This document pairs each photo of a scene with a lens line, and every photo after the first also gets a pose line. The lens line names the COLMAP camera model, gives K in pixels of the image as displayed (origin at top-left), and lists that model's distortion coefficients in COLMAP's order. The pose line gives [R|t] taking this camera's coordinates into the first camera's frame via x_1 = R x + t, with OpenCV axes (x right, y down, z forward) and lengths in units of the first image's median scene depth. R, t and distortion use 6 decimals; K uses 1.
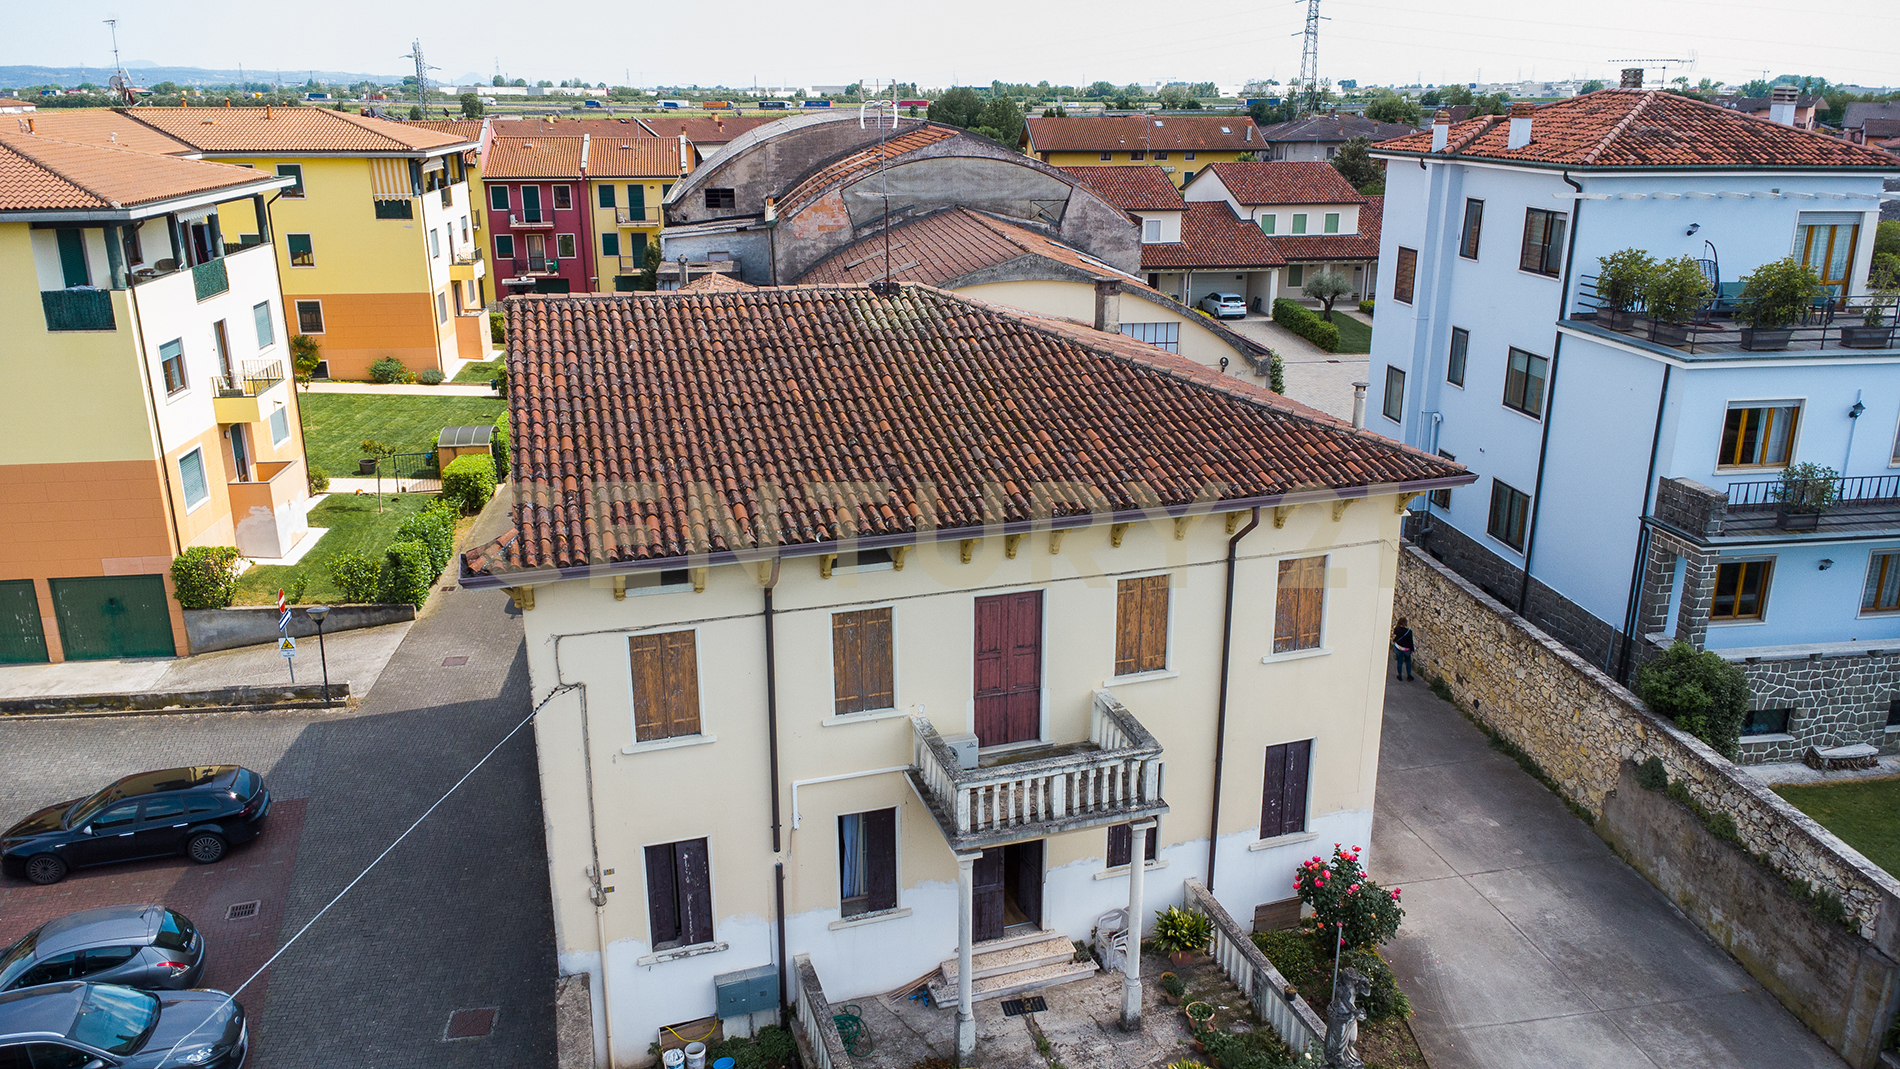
lens RADIAL K [[1372.8, 0, 959.3], [0, 1372.8, 522.5], [0, 0, 1]] dist [0.037705, -0.055167]
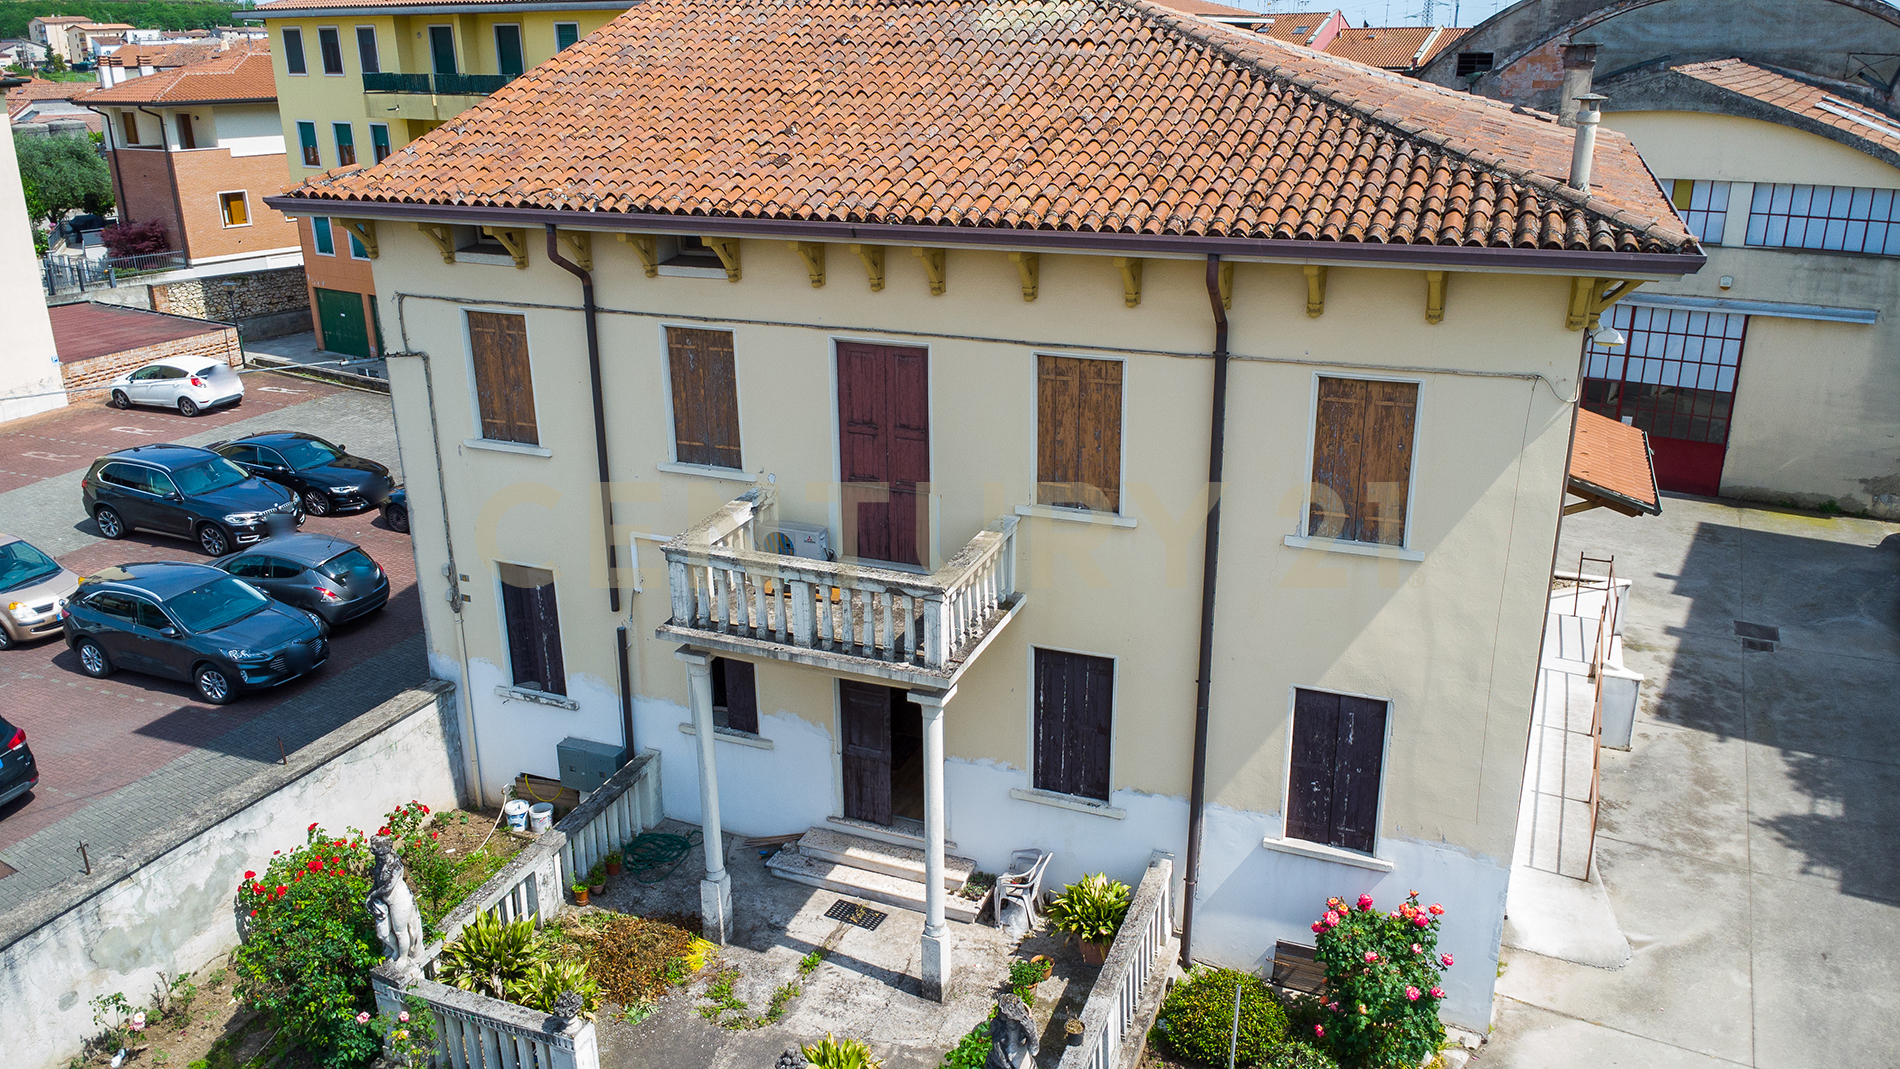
lens RADIAL K [[1372.8, 0, 954.5], [0, 1372.8, 517.6], [0, 0, 1]] dist [0.037705, -0.055167]
pose [[0.761859, 0.203512, -0.614941, 0.463785], [-0.187893, 0.977977, 0.090873, 0.059885], [0.619892, 0.046310, 0.783319, 0.410830]]
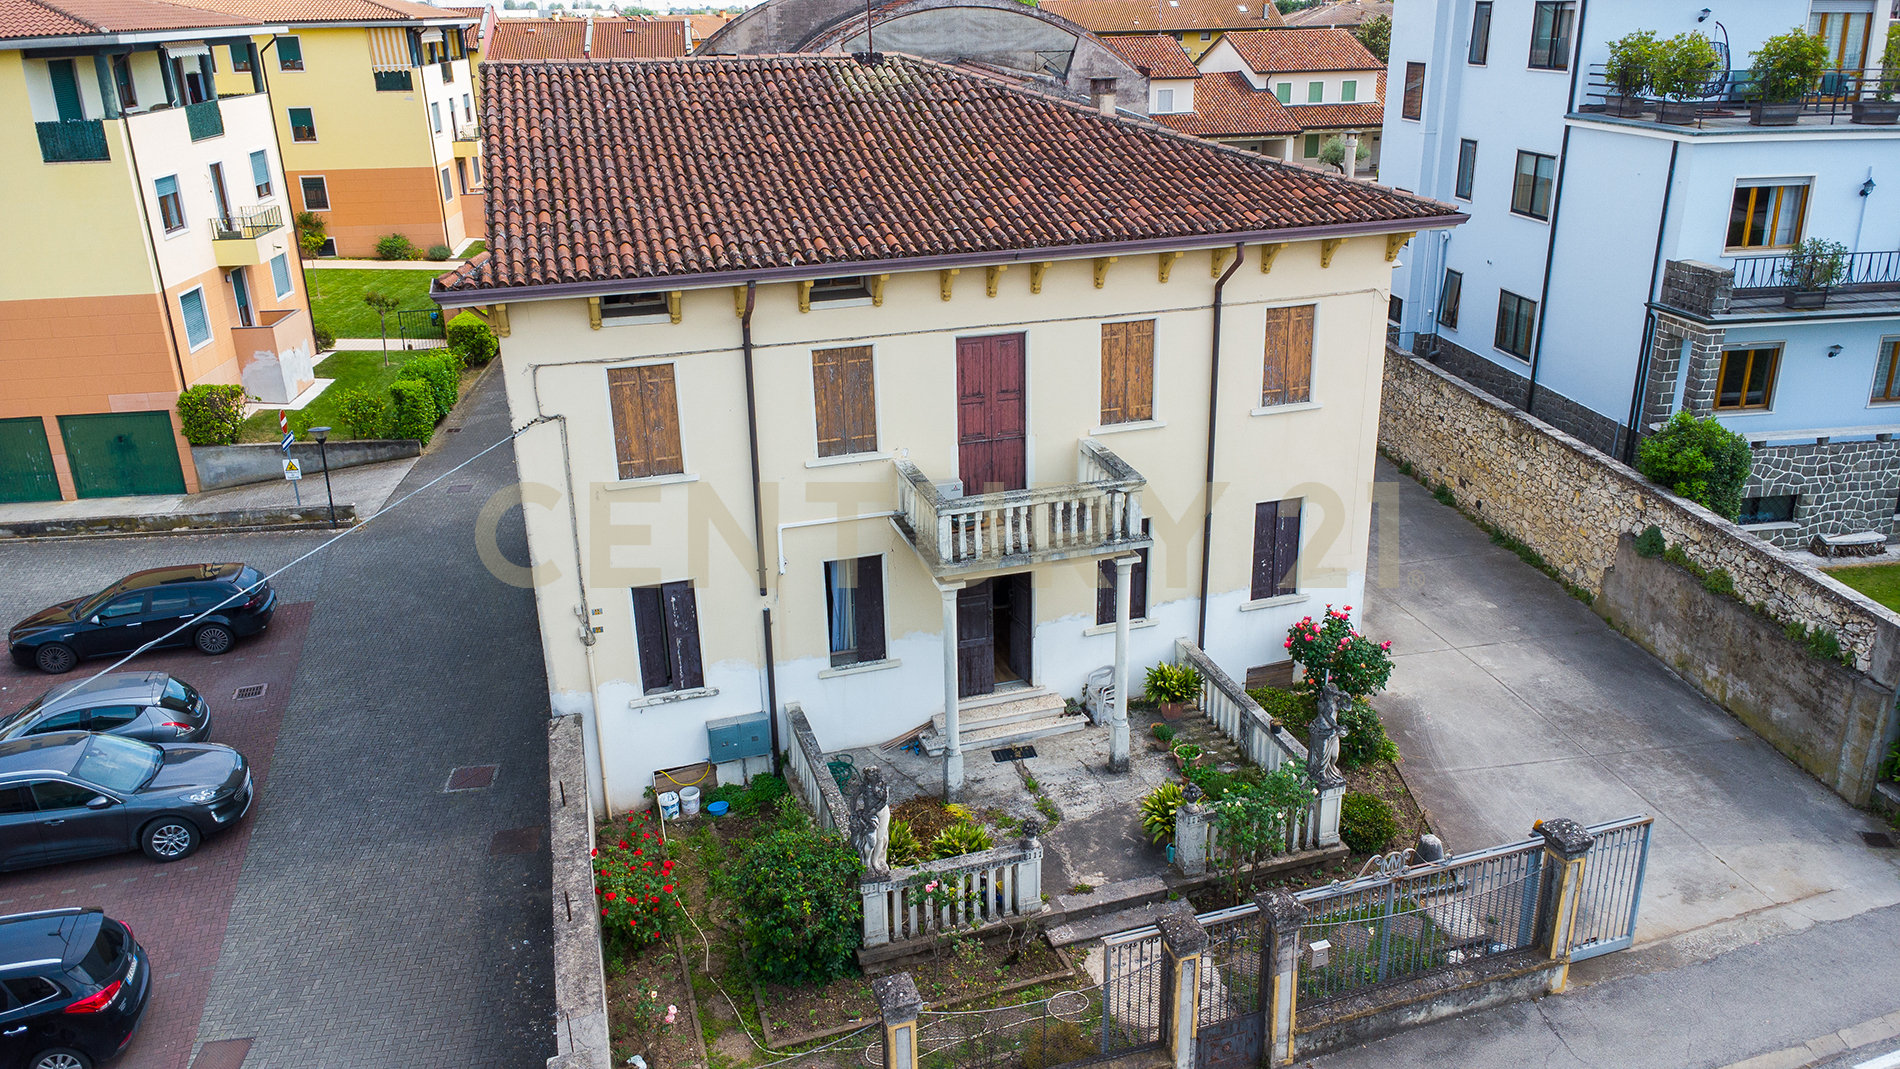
lens RADIAL K [[1372.8, 0, 959.2], [0, 1372.8, 521.4], [0, 0, 1]] dist [0.037705, -0.055167]
pose [[0.999708, -0.015501, -0.018517, 0.026075], [0.016466, 0.998450, 0.053167, 0.117405], [0.017664, -0.053456, 0.998414, 0.001064]]
